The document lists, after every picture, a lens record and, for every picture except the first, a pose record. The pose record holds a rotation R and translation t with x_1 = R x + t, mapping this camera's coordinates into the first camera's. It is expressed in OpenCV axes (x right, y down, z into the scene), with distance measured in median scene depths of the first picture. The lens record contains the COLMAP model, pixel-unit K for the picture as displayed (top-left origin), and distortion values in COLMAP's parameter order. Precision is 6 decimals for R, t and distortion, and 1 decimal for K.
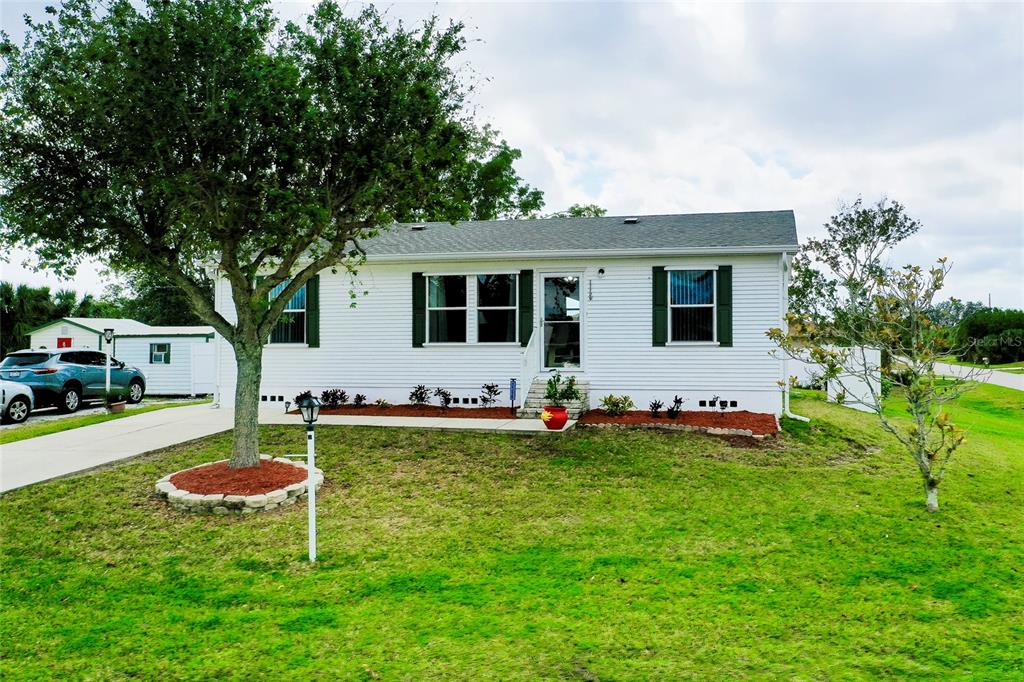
lens RADIAL K [[897.2, 0, 568.8], [0, 897.2, 316.5], [0, 0, 1]] dist [-0.008332, 0.006134]
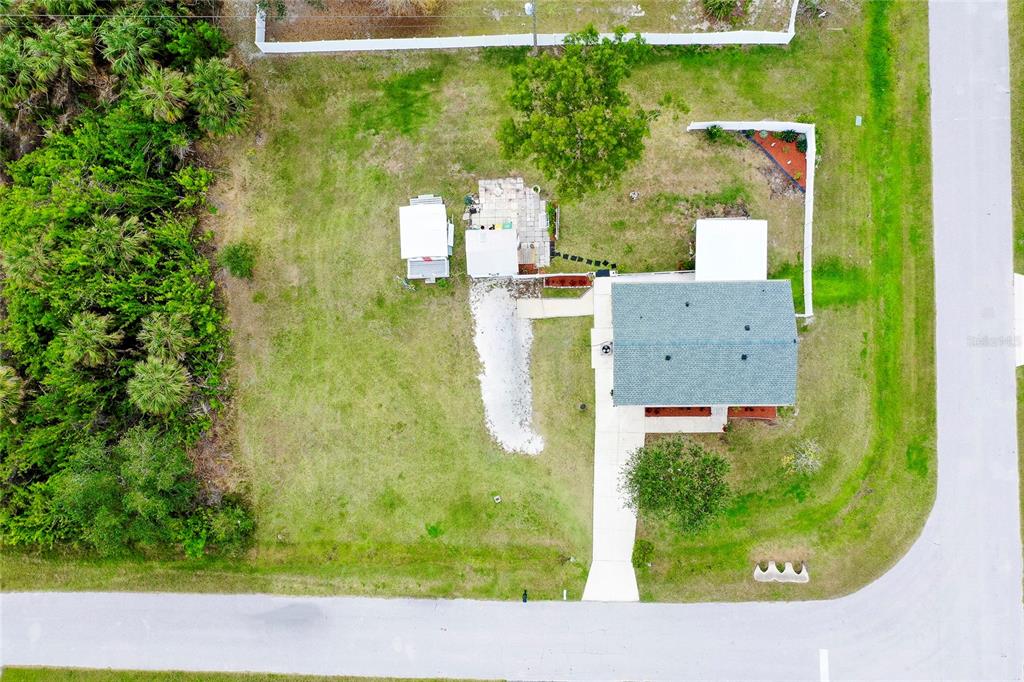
lens RADIAL K [[805.9, 0, 514.8], [0, 805.9, 338.4], [0, 0, 1]] dist [0.002575, -0.000803]
pose [[0.971261, -0.237097, -0.020882, -0.862865], [0.032577, 0.045517, 0.998432, -4.032084], [-0.235775, -0.970419, 0.051933, 1.572711]]
